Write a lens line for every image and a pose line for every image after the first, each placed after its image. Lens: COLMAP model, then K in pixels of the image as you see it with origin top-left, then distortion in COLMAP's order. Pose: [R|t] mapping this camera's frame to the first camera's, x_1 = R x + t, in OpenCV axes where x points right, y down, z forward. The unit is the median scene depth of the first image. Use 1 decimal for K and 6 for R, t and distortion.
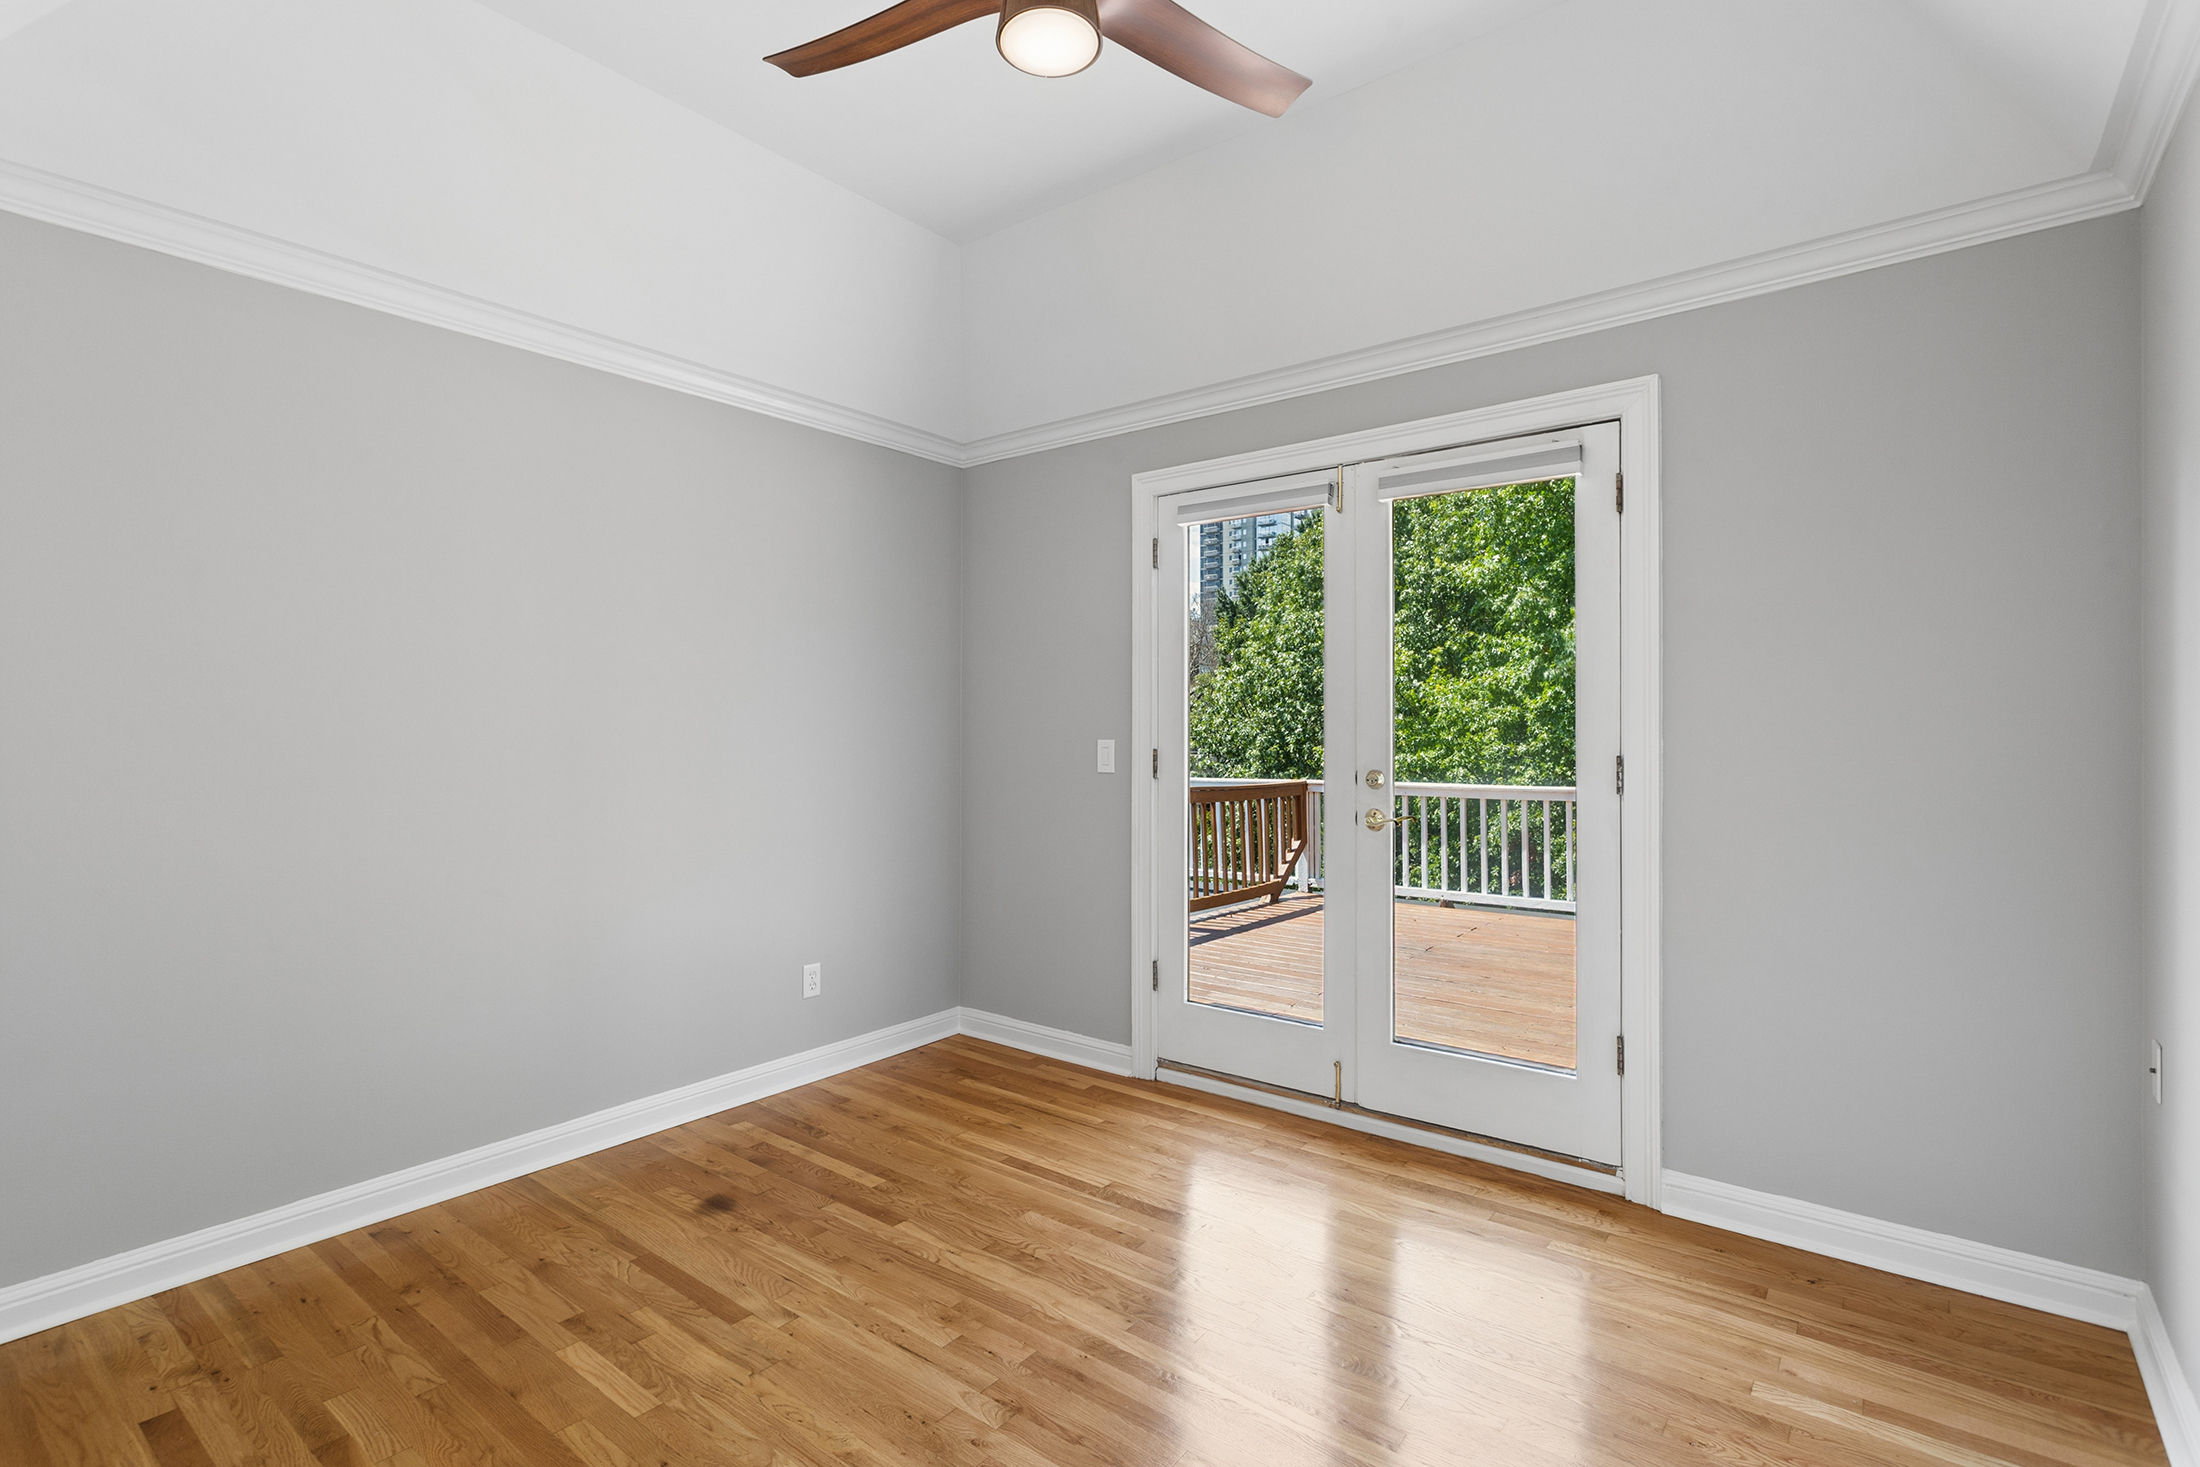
lens RADIAL K [[1066.6, 0, 1099.6], [0, 1066.6, 712.9], [0, 0, 1]] dist [0.002544, 0.005480]
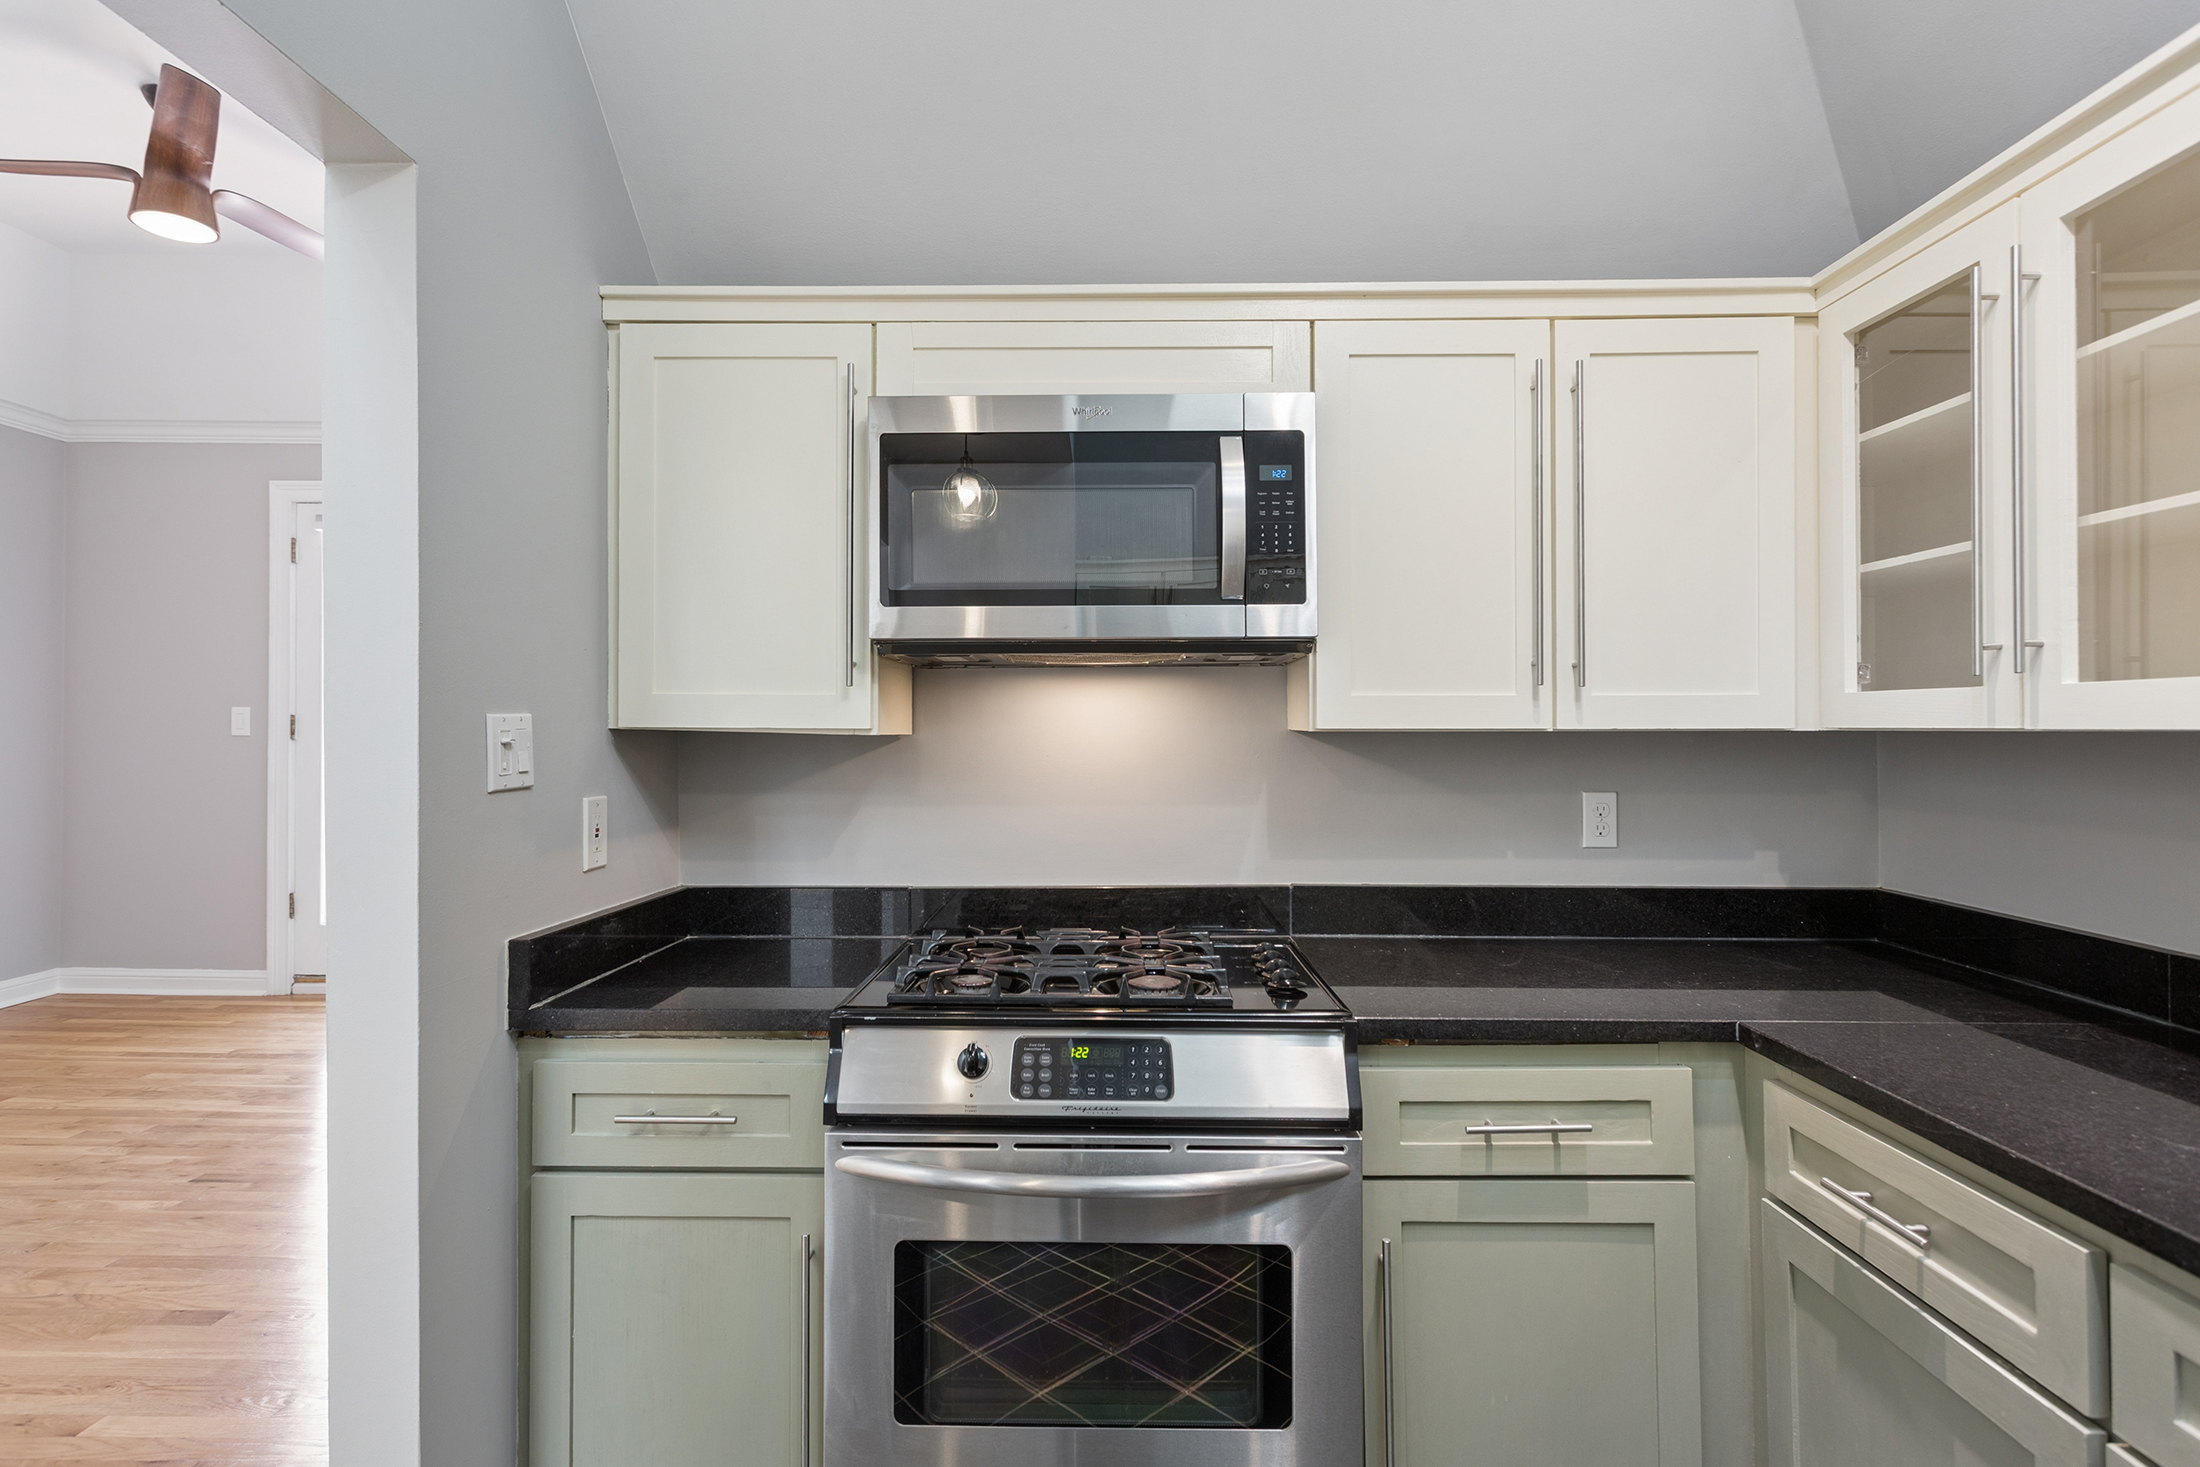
lens RADIAL K [[1066.6, 0, 1066.7], [0, 1066.6, 730.6], [0, 0, 1]] dist [0.002544, 0.005480]
pose [[0.798877, 0.005795, 0.601467, 0.024577], [-0.021295, 0.999599, 0.018654, 0.010772], [-0.601118, -0.027711, 0.798680, -0.480755]]
